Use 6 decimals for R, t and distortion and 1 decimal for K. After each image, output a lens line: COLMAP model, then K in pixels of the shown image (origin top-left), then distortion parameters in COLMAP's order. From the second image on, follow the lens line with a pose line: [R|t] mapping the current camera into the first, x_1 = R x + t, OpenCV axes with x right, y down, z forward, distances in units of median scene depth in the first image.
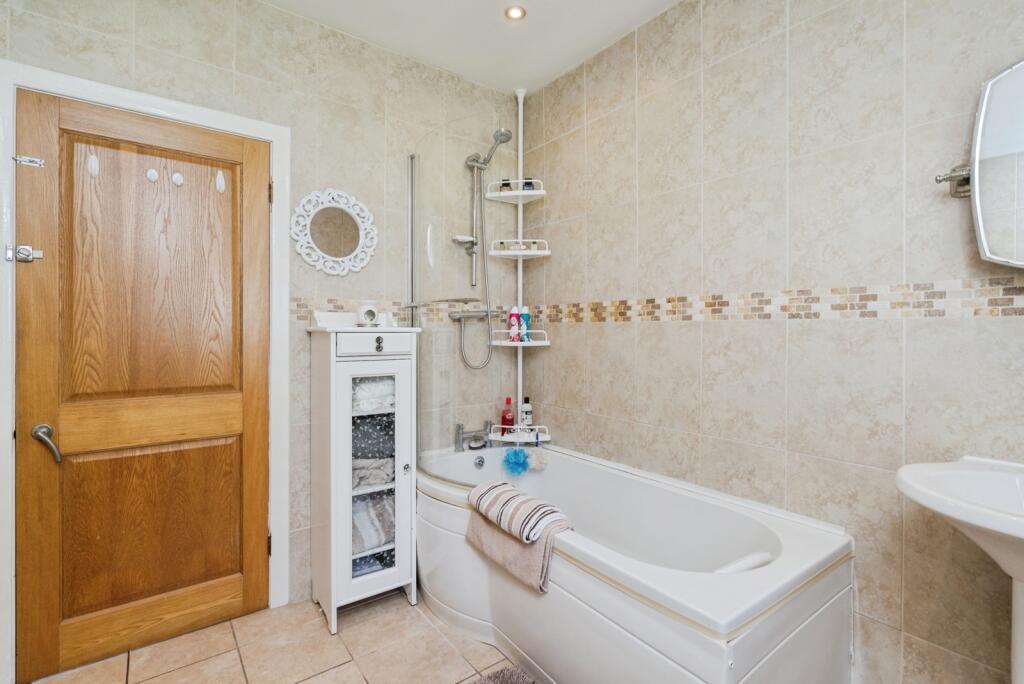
lens RADIAL K [[466.7, 0, 512.3], [0, 466.7, 337.1], [0, 0, 1]] dist [-0.001817, 0.000477]
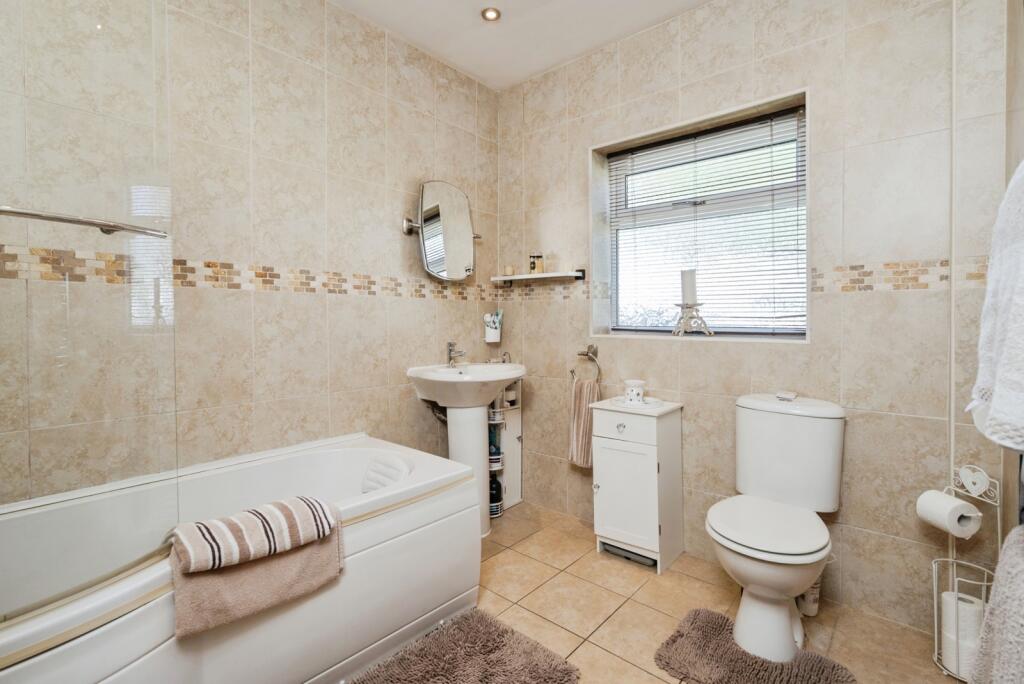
lens RADIAL K [[466.7, 0, 523.3], [0, 466.7, 317.2], [0, 0, 1]] dist [-0.001817, 0.000477]
pose [[-0.208719, -0.011939, 0.977903, -0.736534], [-0.000569, 0.999927, 0.012087, 0.011555], [-0.977975, 0.001967, -0.208711, 0.664196]]
